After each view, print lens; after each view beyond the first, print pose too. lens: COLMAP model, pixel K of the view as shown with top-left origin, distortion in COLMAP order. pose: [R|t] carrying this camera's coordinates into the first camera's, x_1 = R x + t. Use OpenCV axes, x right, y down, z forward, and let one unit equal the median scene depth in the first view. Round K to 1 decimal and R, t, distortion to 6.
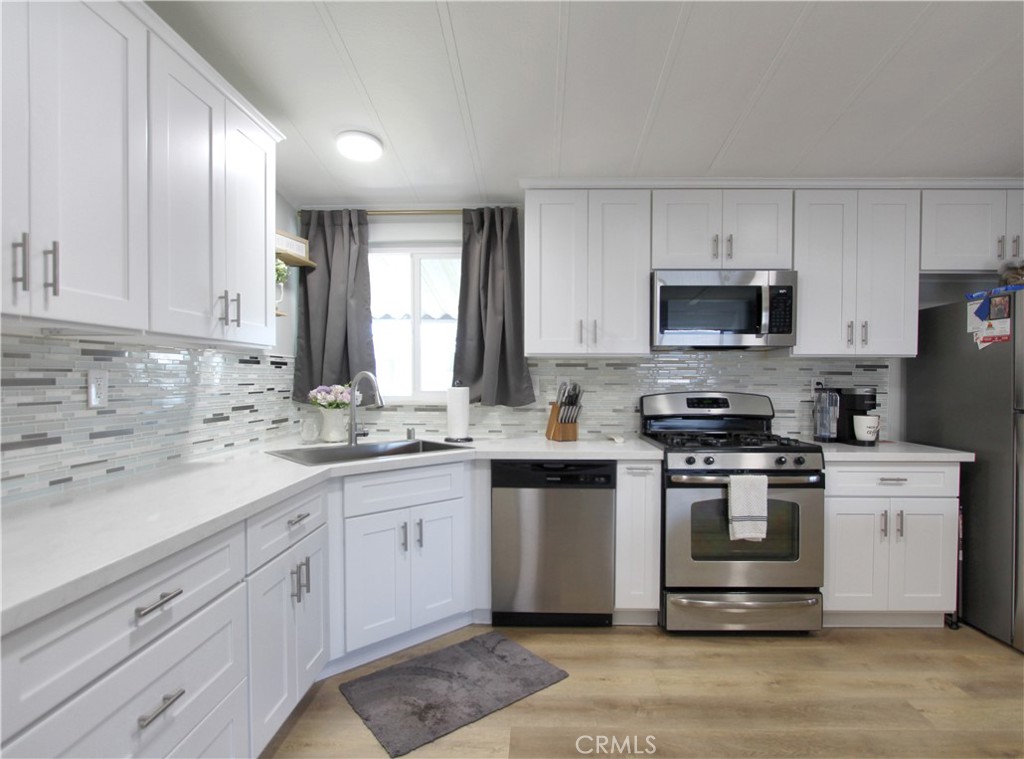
lens RADIAL K [[535.0, 0, 516.0], [0, 535.0, 386.0], [0, 0, 1]] dist [-0.006366, -0.000875]
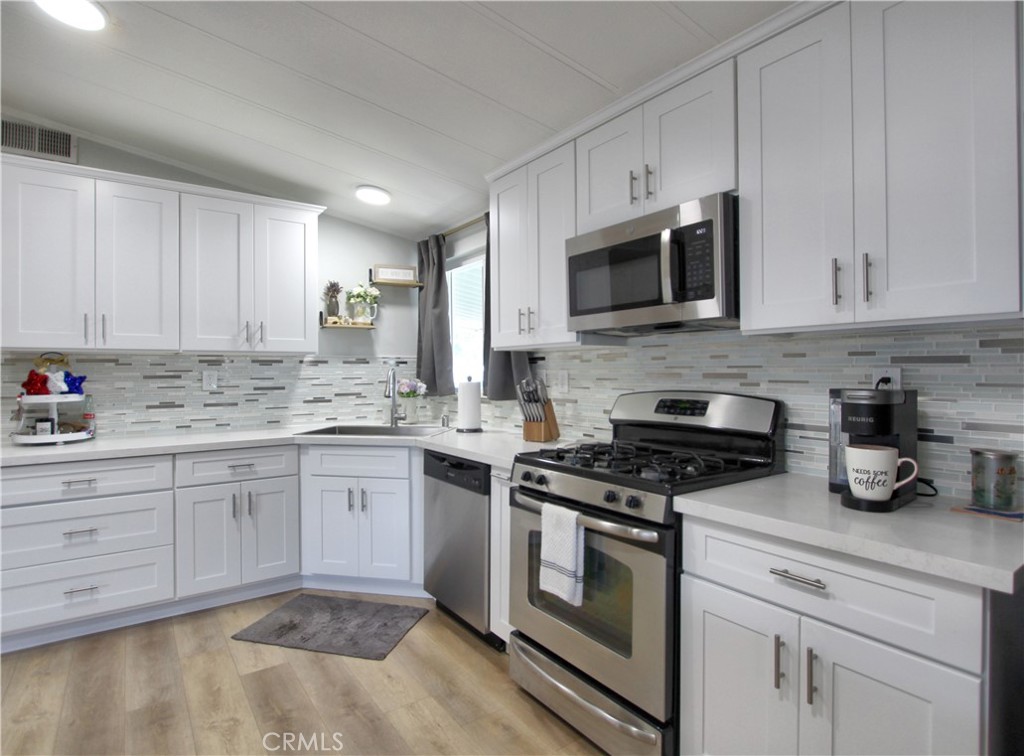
lens RADIAL K [[536.9, 0, 511.1], [0, 536.9, 368.2], [0, 0, 1]] dist [-0.002919, -0.000807]
pose [[0.599980, -0.011200, -0.799937, 0.976069], [-0.004957, 0.999831, -0.017717, -0.006910], [0.800000, 0.014596, 0.599822, 0.508254]]
